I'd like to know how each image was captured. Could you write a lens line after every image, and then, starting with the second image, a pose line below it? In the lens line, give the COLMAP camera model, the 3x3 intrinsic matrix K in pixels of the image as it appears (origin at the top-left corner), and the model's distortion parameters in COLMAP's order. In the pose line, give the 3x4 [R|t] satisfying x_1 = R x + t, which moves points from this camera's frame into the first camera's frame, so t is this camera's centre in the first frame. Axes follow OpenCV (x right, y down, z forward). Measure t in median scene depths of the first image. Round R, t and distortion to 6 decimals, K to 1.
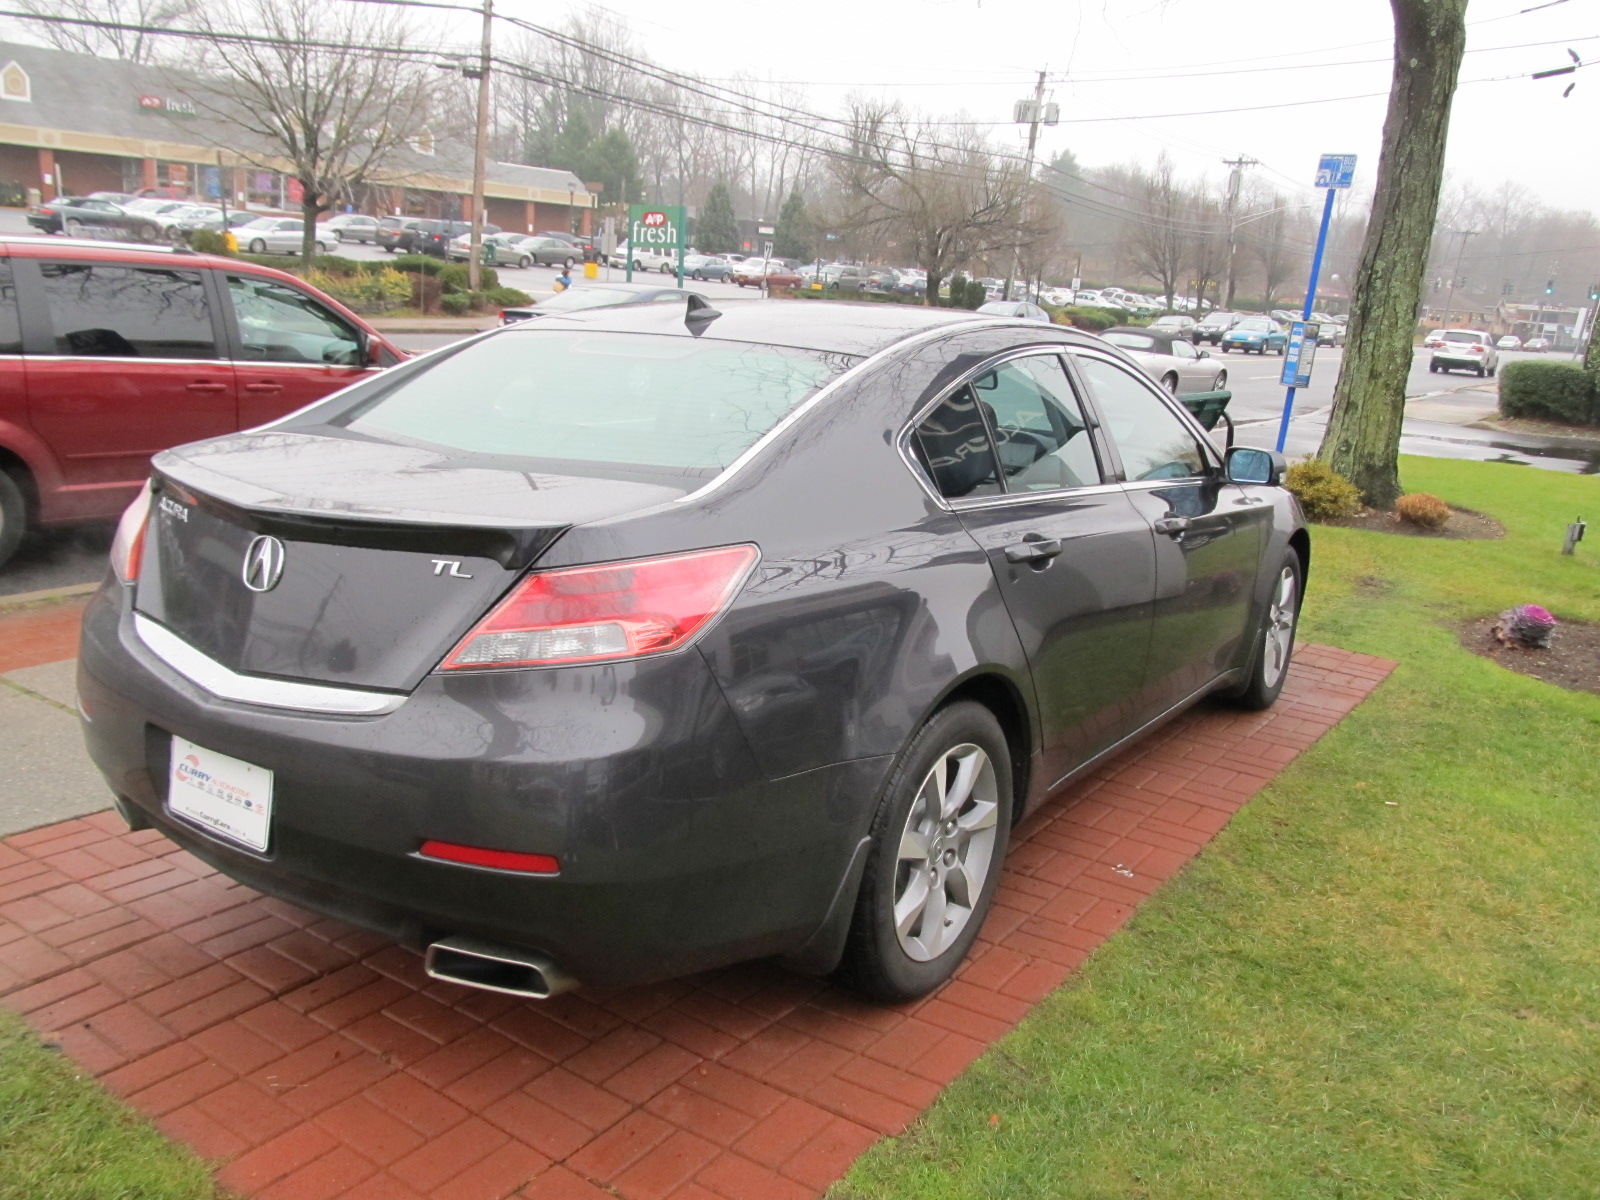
lens RADIAL K [[1305.6, 0, 799.8], [0, 1305.6, 602.0], [0, 0, 1]] dist [-0.054220, 0.023304]
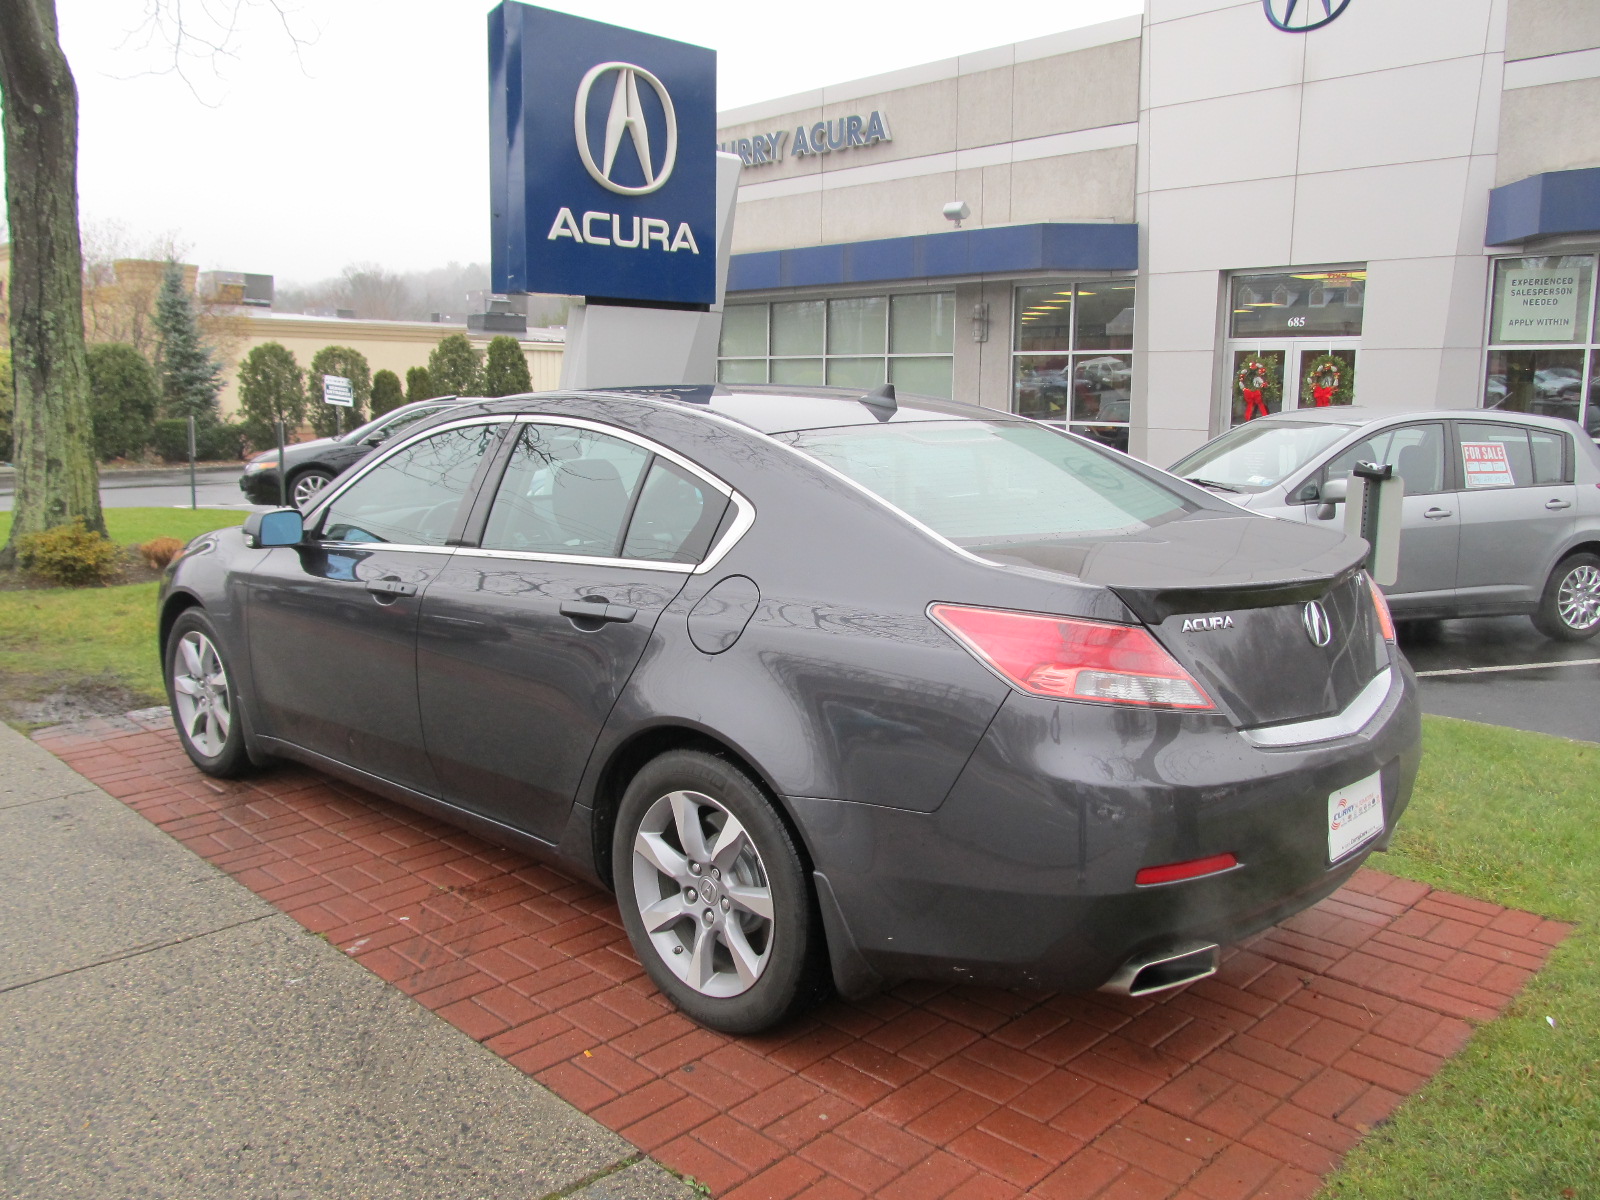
lens RADIAL K [[1305.6, 0, 799.6], [0, 1305.6, 597.7], [0, 0, 1]] dist [-0.054220, 0.023304]
pose [[0.169897, -0.208955, 0.963054, -0.418074], [0.221535, 0.960346, 0.169286, -0.097127], [-0.960238, 0.184589, 0.209451, 0.300414]]
